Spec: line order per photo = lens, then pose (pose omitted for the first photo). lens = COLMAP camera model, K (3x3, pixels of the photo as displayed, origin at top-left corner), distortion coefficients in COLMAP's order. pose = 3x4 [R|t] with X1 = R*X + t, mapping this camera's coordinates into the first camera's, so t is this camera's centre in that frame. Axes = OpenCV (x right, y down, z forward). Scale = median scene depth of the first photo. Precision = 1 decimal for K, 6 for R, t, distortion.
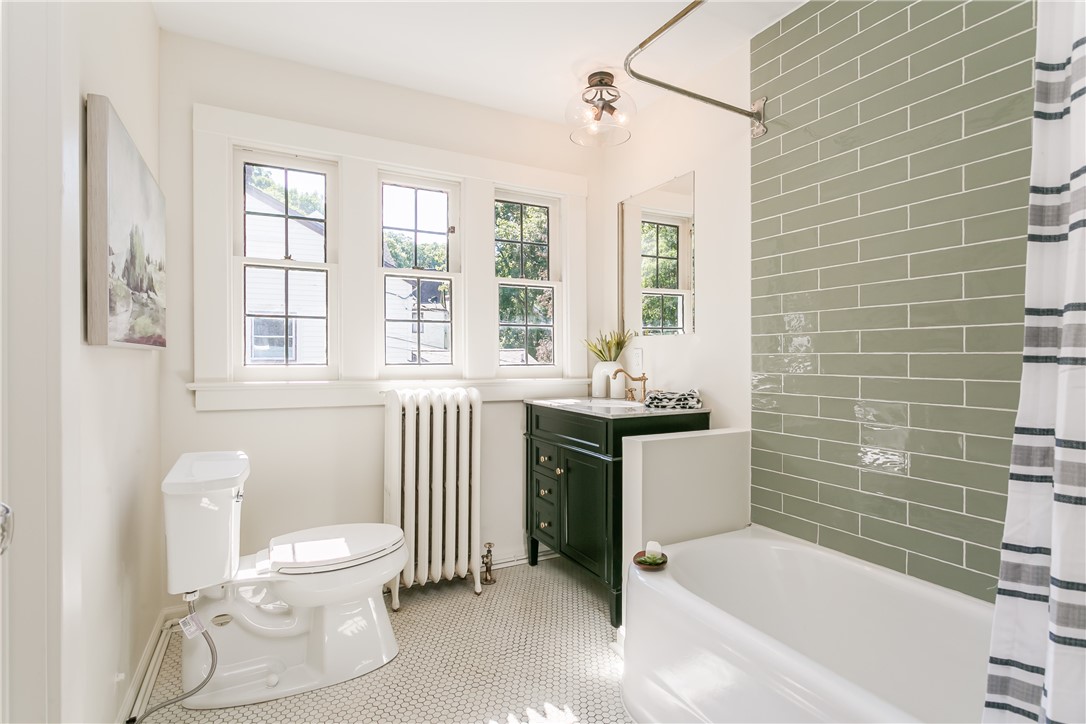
lens RADIAL K [[534.7, 0, 543.6], [0, 534.7, 364.3], [0, 0, 1]] dist [0.002265, 0.001838]
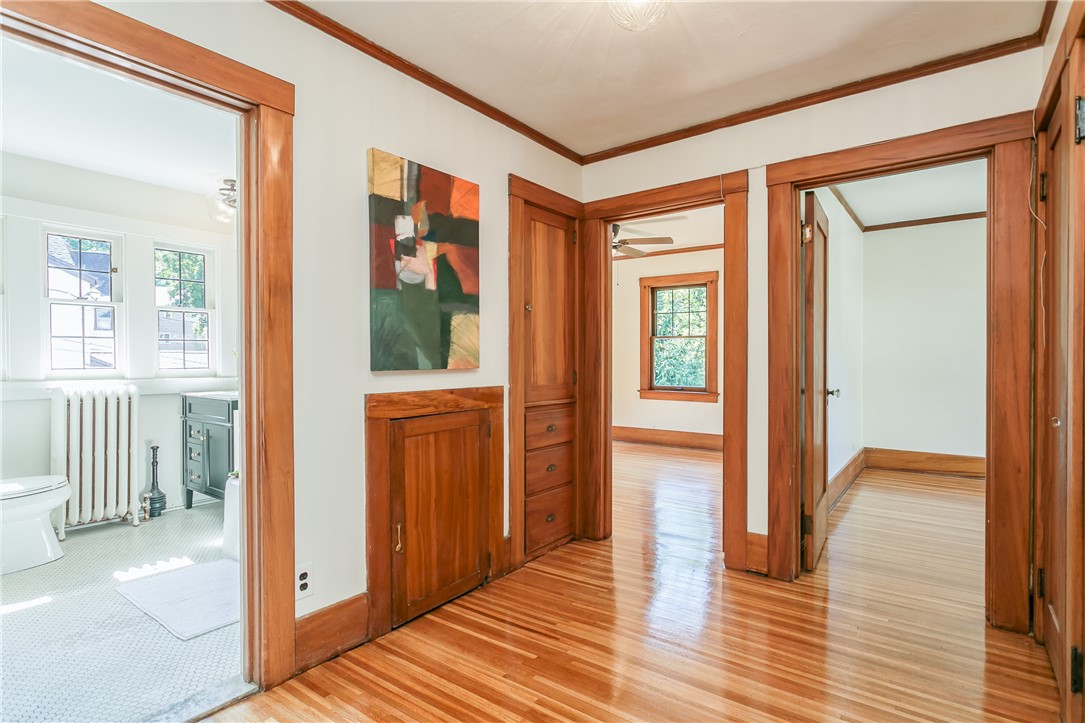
lens RADIAL K [[534.2, 0, 543.1], [0, 534.2, 363.8], [0, 0, 1]] dist [0.002265, 0.001838]
pose [[0.895248, -0.002814, 0.445560, 0.222568], [0.000868, 0.999989, 0.004572, -0.019199], [-0.445568, -0.003706, 0.895241, -0.798872]]
